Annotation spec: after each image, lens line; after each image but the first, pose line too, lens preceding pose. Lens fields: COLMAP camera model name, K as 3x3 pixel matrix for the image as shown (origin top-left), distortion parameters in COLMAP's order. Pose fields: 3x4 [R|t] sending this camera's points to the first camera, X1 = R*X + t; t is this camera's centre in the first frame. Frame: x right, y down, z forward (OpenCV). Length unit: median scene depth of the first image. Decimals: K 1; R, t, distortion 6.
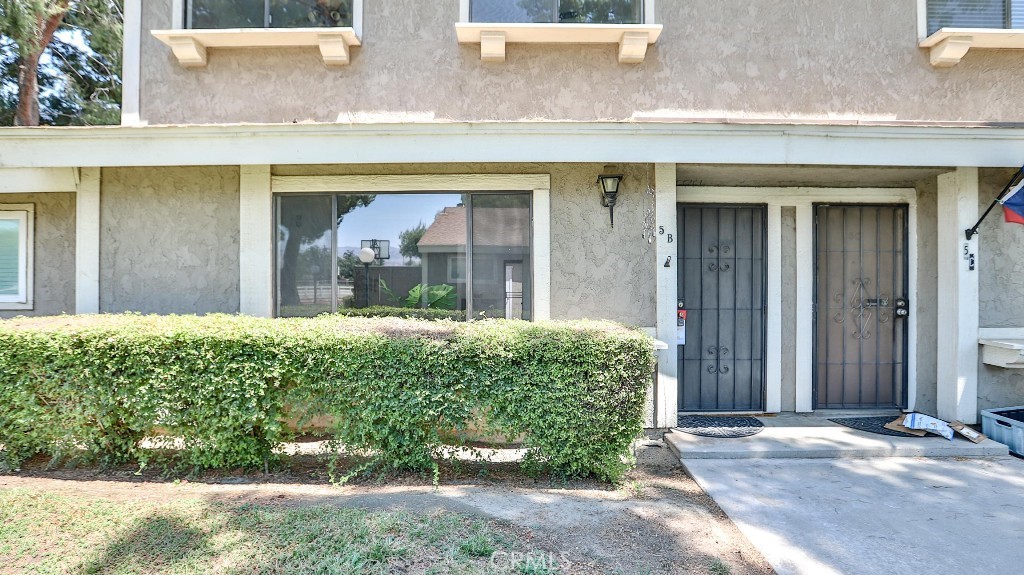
lens RADIAL K [[498.9, 0, 506.5], [0, 498.9, 292.6], [0, 0, 1]] dist [-0.036478, 0.001761]
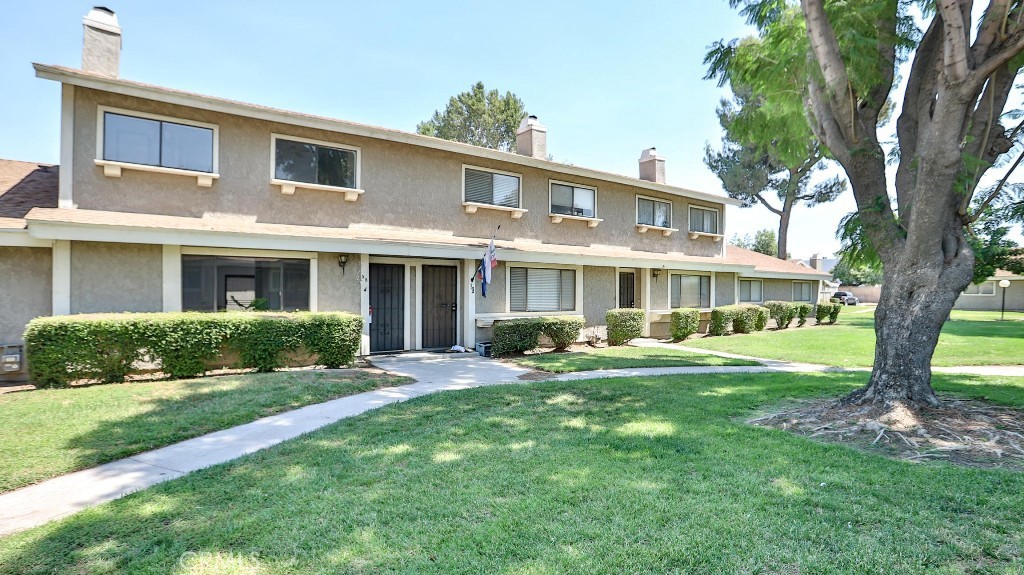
lens RADIAL K [[545.7, 0, 518.6], [0, 545.7, 292.2], [0, 0, 1]] dist [-0.045266, 0.033542]
pose [[0.809140, 0.005024, 0.587594, -0.627612], [0.001315, 0.999945, -0.010360, -0.016710], [-0.587614, 0.009155, 0.809090, -1.586097]]
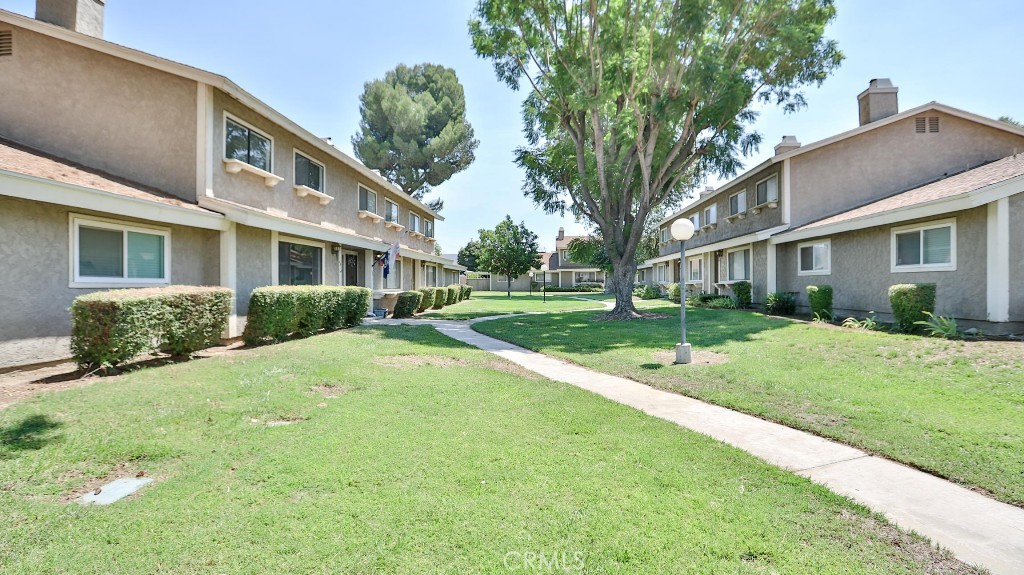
lens RADIAL K [[545.7, 0, 518.6], [0, 545.7, 292.2], [0, 0, 1]] dist [-0.045266, 0.033542]
pose [[0.062735, -0.011760, 0.997961, -3.153926], [-0.002518, 0.999926, 0.011941, 0.031465], [-0.998027, -0.003262, 0.062701, -0.443604]]
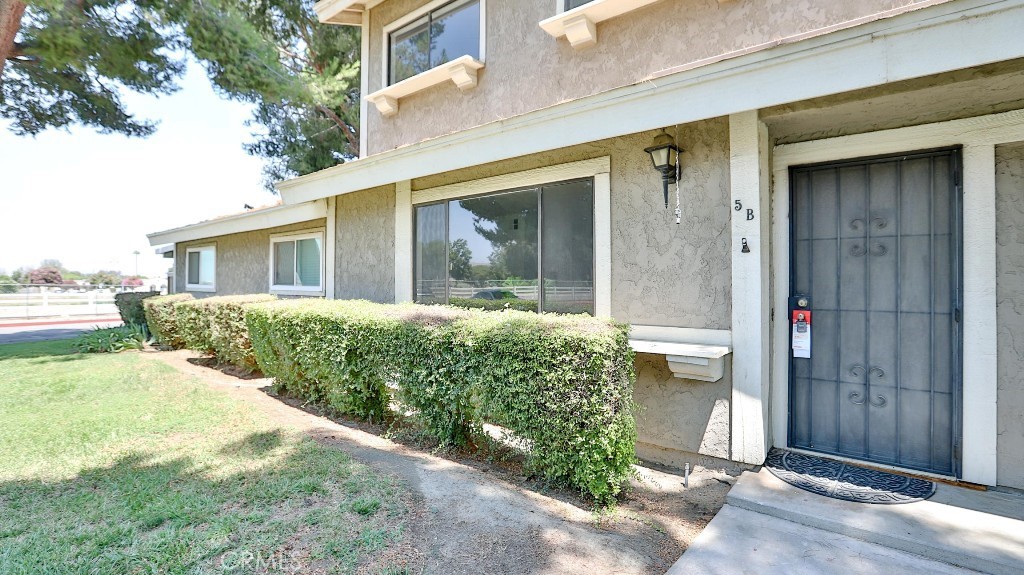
lens RADIAL K [[497.8, 0, 511.8], [0, 497.8, 280.1], [0, 0, 1]] dist [-0.036338, 0.011232]
pose [[0.777576, -0.002678, -0.628784, 0.493865], [-0.008211, 0.999862, -0.014413, 0.004806], [0.628736, 0.016370, 0.777447, 0.173317]]
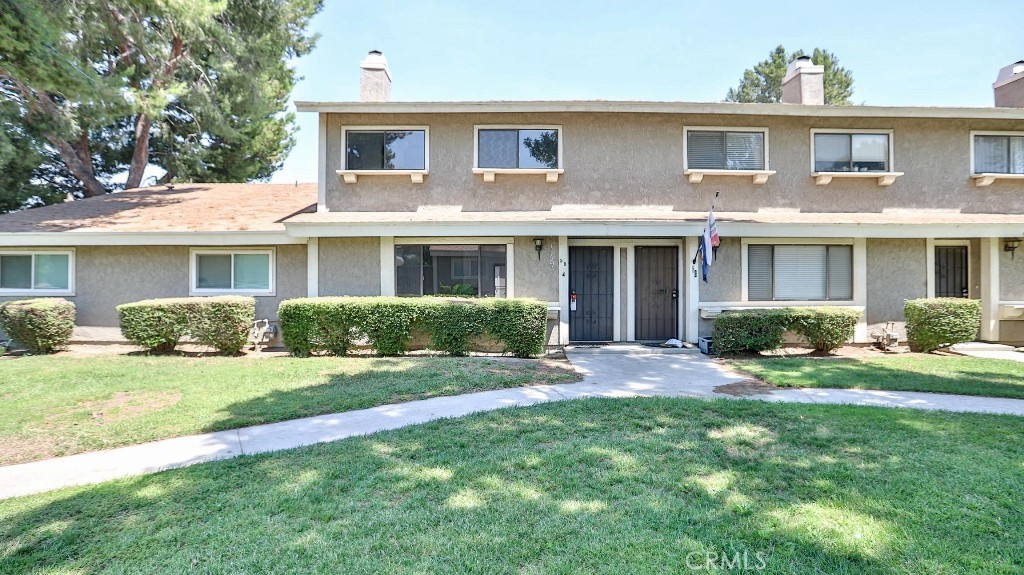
lens RADIAL K [[508.0, 0, 498.3], [0, 508.0, 281.0], [0, 0, 1]] dist [-0.050993, 0.020260]
pose [[0.999985, -0.002454, 0.004883, 0.002073], [0.002494, 0.999963, -0.008219, -0.010016], [-0.004862, 0.008231, 0.999954, -1.325625]]
